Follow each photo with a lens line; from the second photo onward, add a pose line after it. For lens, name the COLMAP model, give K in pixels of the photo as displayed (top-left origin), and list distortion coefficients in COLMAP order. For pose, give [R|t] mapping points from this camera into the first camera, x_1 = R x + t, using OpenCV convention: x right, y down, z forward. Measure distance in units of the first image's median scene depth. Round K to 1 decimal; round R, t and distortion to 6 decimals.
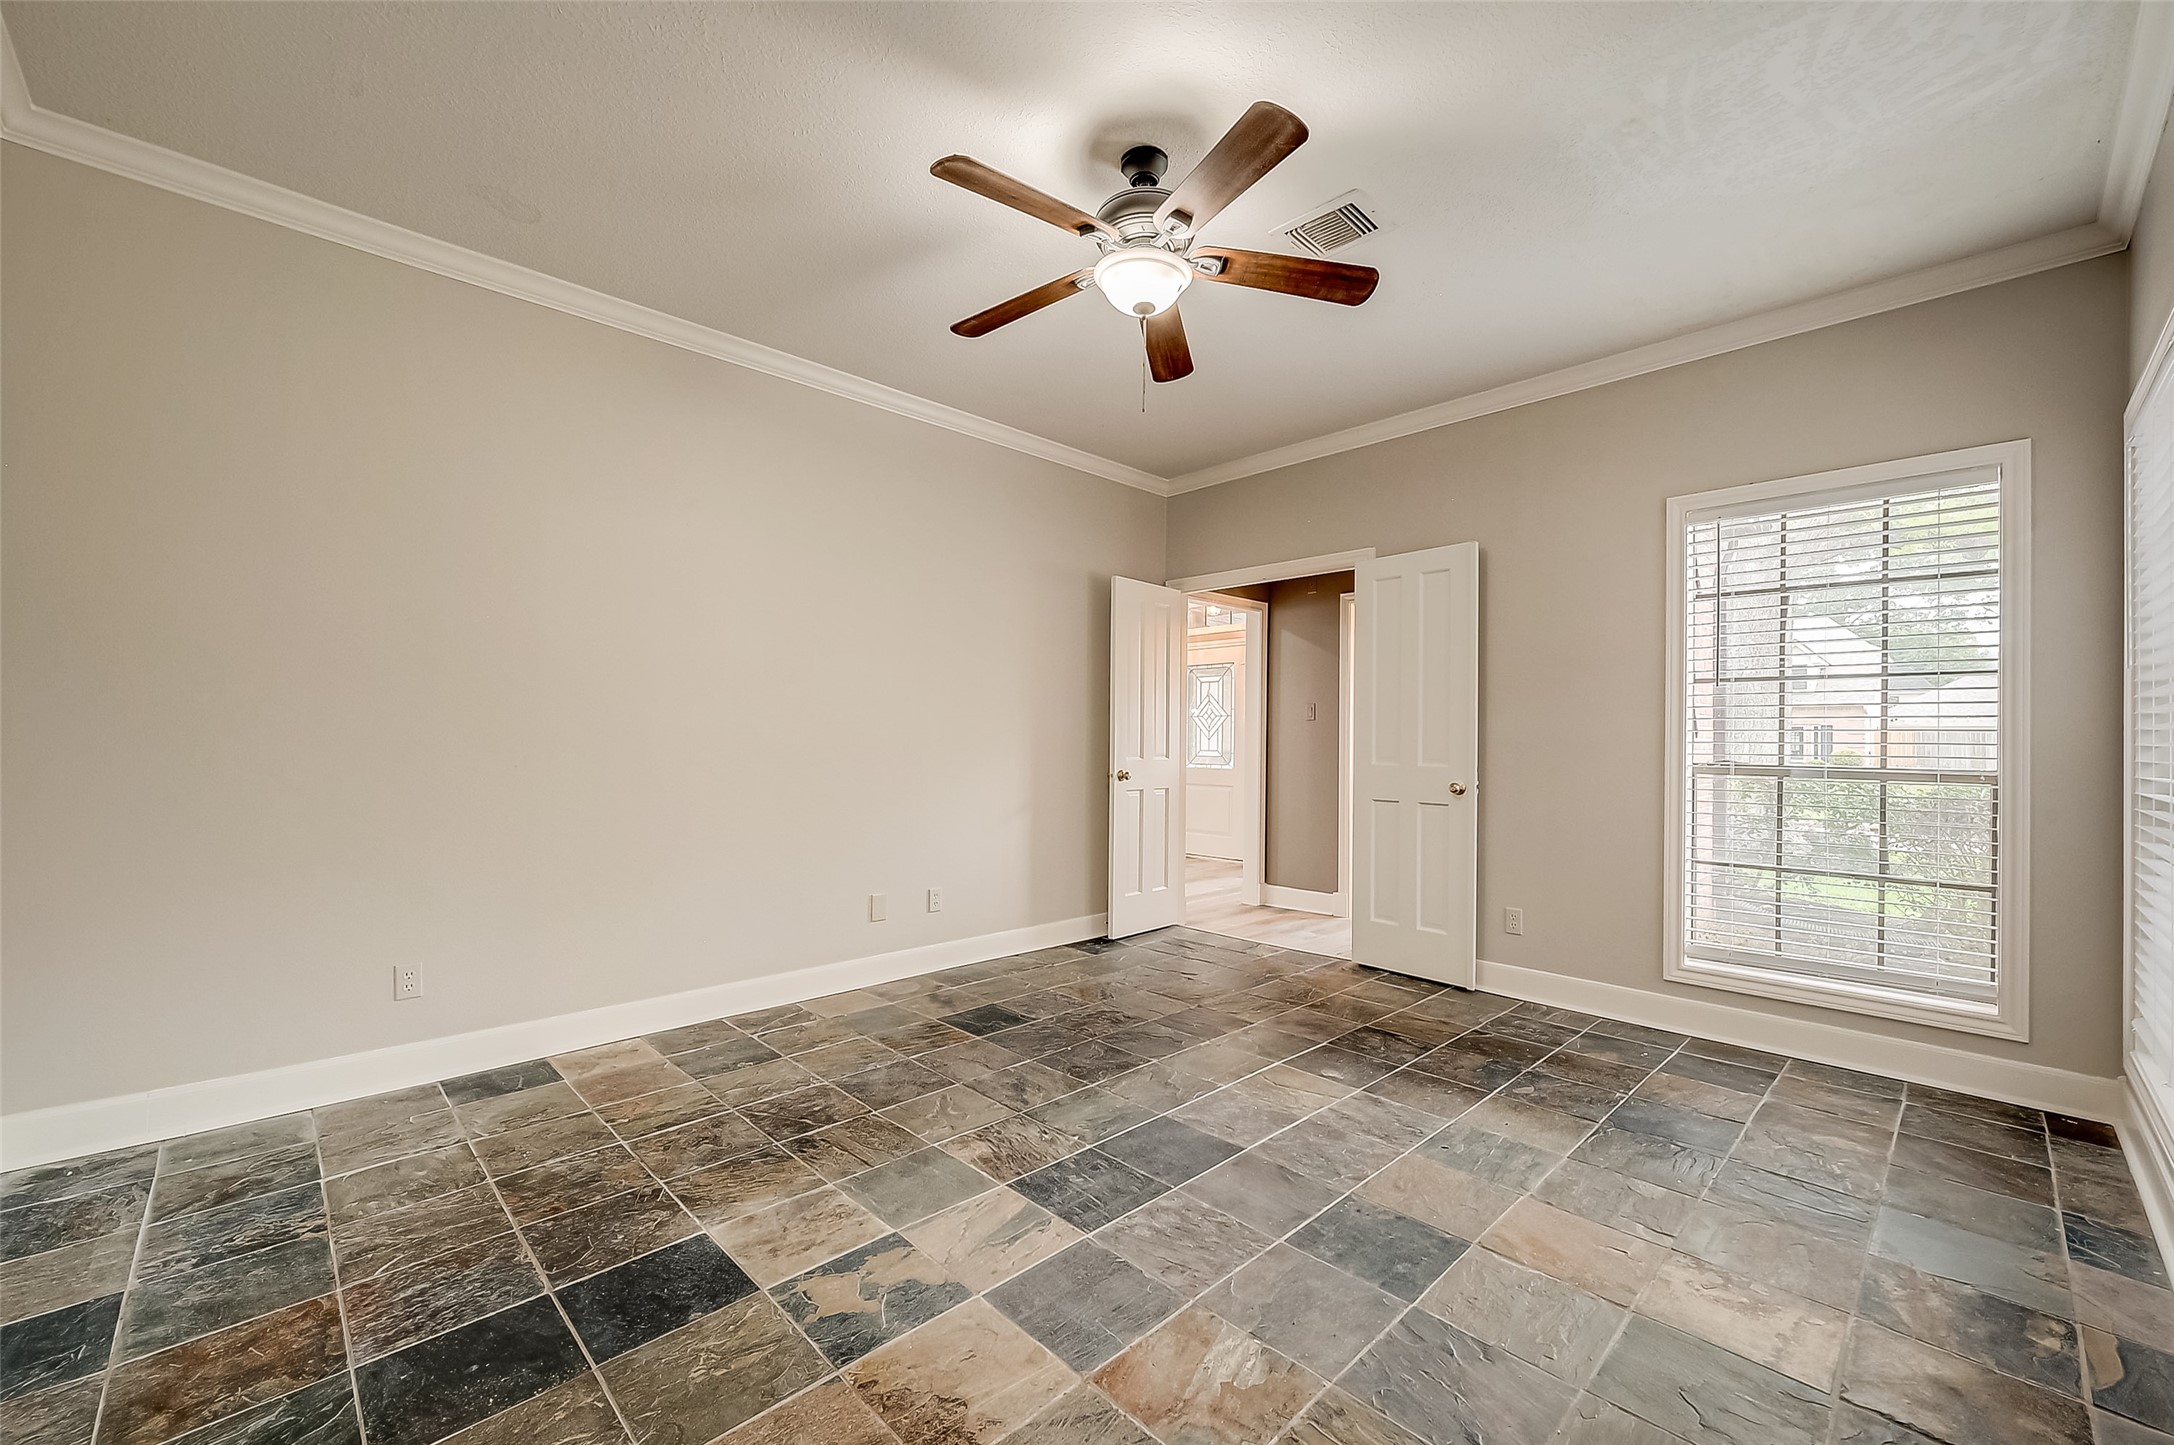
lens RADIAL K [[861.1, 0, 1094.4], [0, 861.1, 735.0], [0, 0, 1]] dist [0.000869, 0.000183]
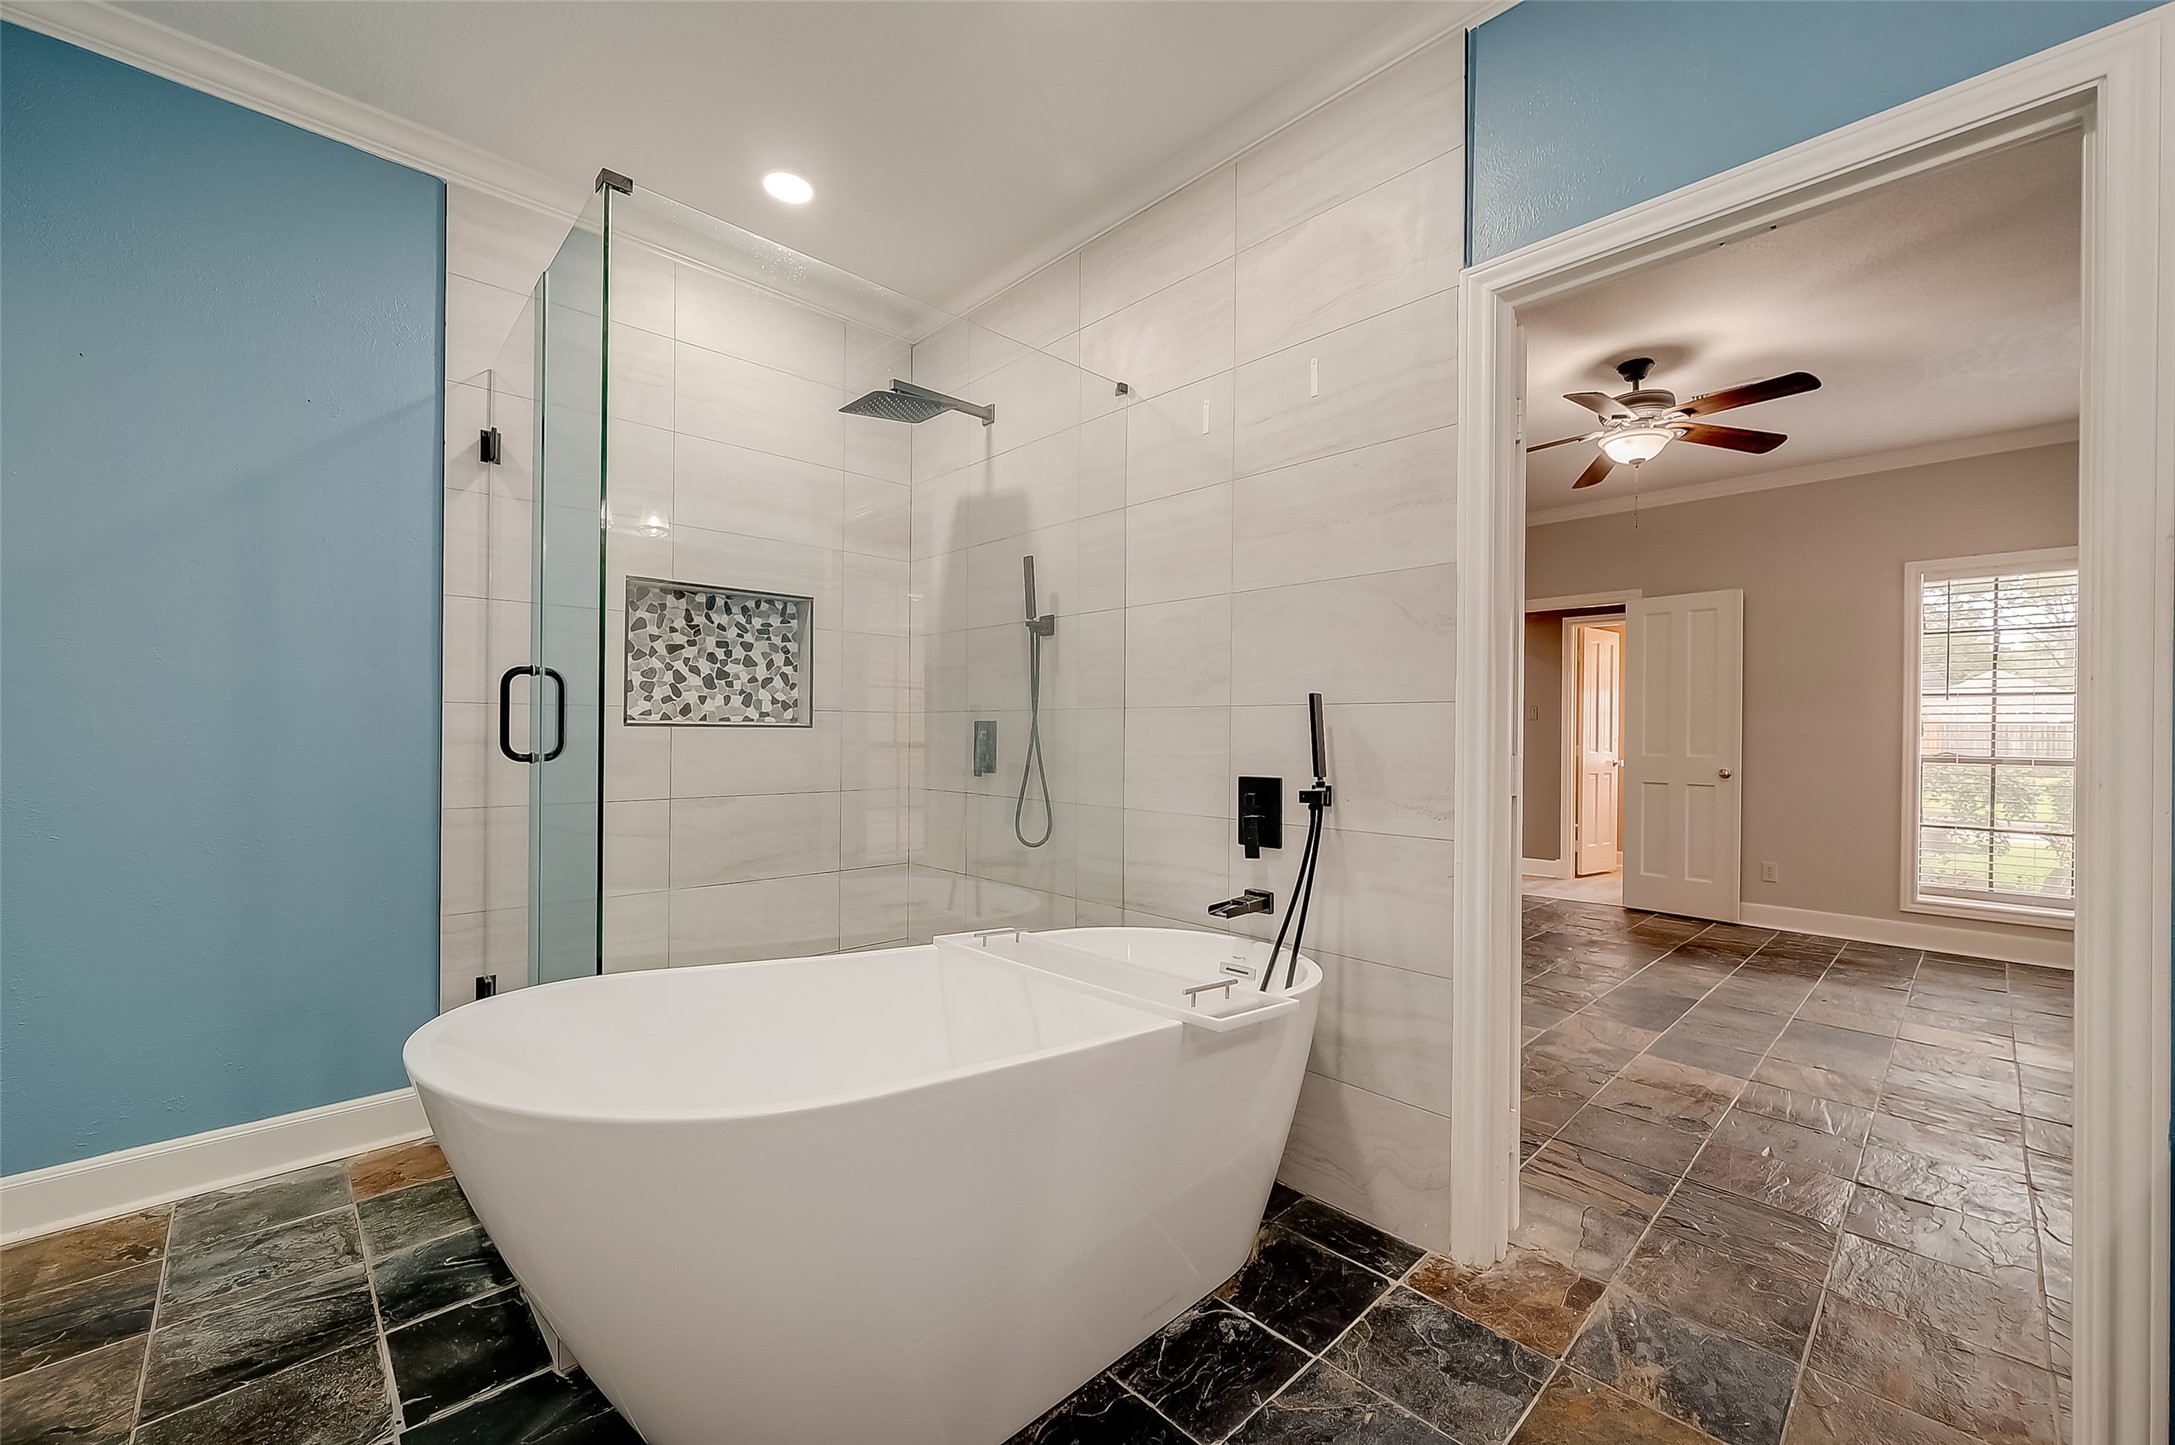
lens RADIAL K [[861.5, 0, 1079.1], [0, 861.5, 730.4], [0, 0, 1]] dist [0.000869, 0.000183]
pose [[0.999941, 0.002820, -0.010473, -0.683584], [-0.002713, 0.999944, 0.010251, -0.017686], [0.010501, -0.010222, 0.999893, -0.420519]]
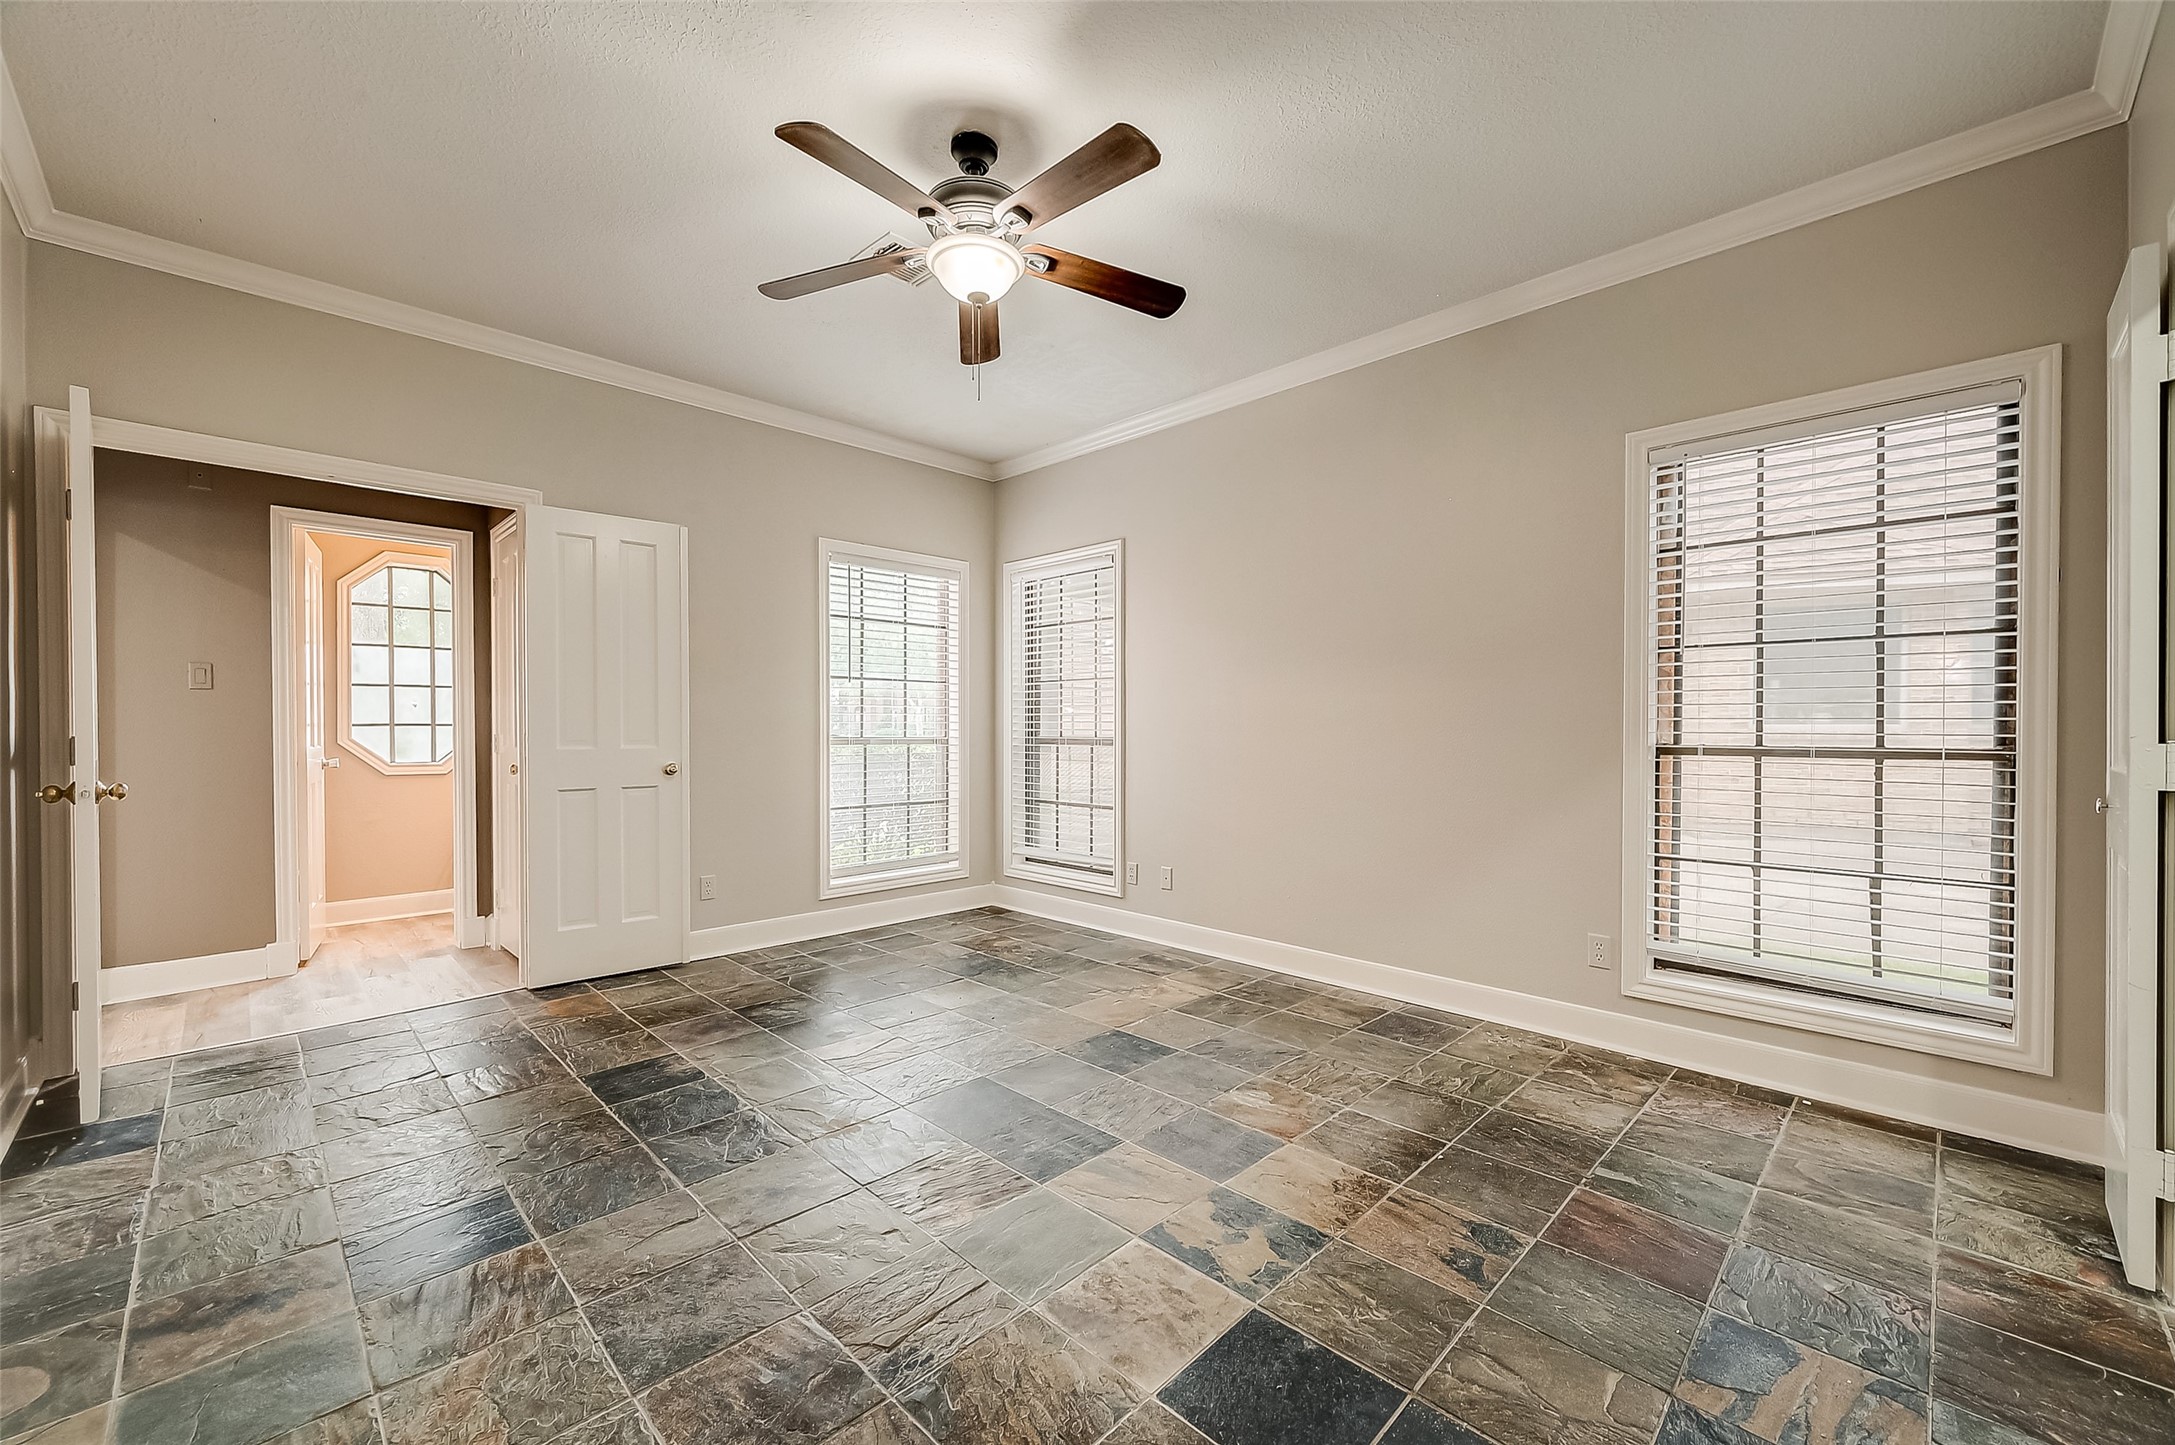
lens RADIAL K [[861.5, 0, 1079.8], [0, 861.5, 728.5], [0, 0, 1]] dist [0.000869, 0.000183]
pose [[-0.005947, -0.012146, 0.999909, -0.709297], [-0.007206, 0.999901, 0.012103, 0.000357], [-0.999956, -0.007133, -0.006034, 0.645388]]
